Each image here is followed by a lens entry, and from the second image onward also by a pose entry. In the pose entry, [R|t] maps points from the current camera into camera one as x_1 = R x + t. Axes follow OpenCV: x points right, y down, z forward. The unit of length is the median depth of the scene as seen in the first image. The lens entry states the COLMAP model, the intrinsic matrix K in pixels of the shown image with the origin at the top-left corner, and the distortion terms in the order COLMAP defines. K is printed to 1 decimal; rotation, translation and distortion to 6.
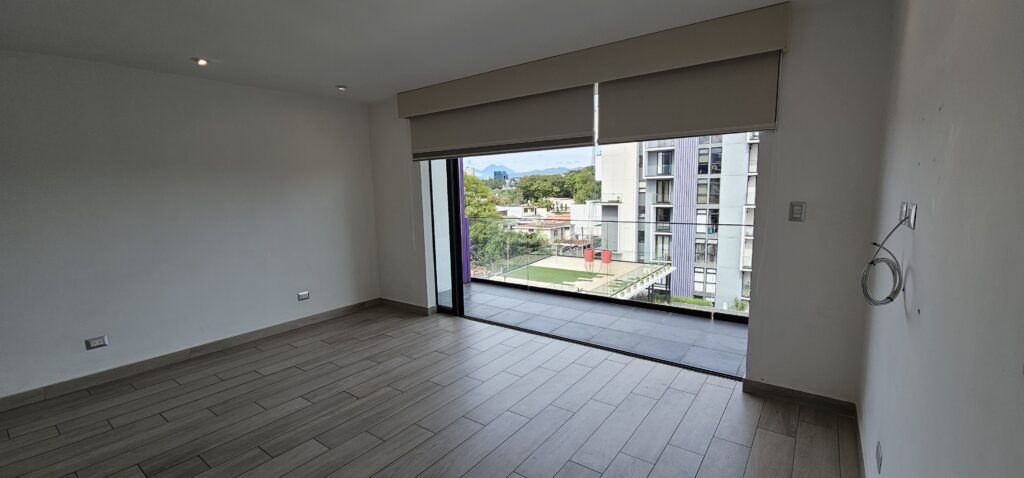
lens RADIAL K [[415.9, 0, 522.5], [0, 415.9, 244.7], [0, 0, 1]] dist [0.007952, -0.006421]
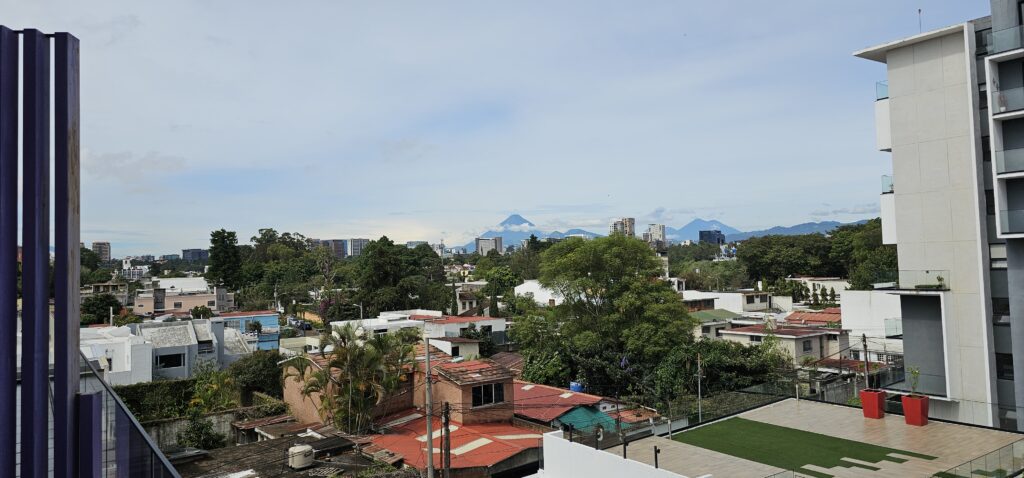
lens RADIAL K [[684.3, 0, 497.3], [0, 684.3, 226.9], [0, 0, 1]] dist [0.057798, -0.051361]
pose [[0.938111, -0.022708, -0.345590, 0.041599], [-0.040429, 0.983846, -0.174393, -0.017628], [0.343967, 0.177572, 0.922038, 0.114231]]
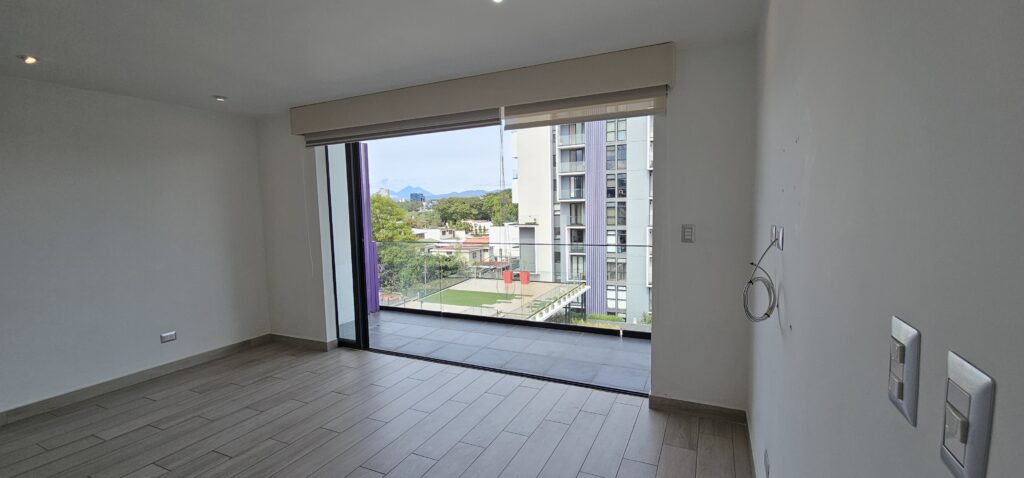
lens RADIAL K [[415.9, 0, 522.9], [0, 415.9, 243.6], [0, 0, 1]] dist [0.007952, -0.006421]
pose [[0.980969, -0.014235, 0.193640, 0.001970], [0.025005, 0.998266, -0.053288, -0.000398], [-0.192545, 0.057116, 0.979624, 0.001959]]
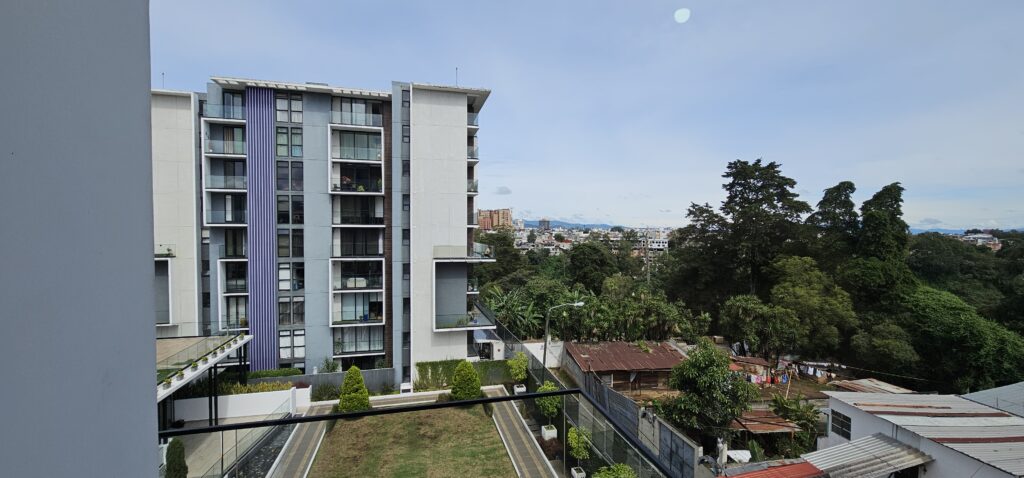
lens RADIAL K [[415.9, 0, 518.5], [0, 415.9, 244.4], [0, 0, 1]] dist [0.007952, -0.006421]
pose [[0.640665, 0.002851, 0.767815, 0.072740], [0.089386, 0.992917, -0.078270, -0.011566], [-0.762600, 0.118777, 0.635872, 0.060759]]
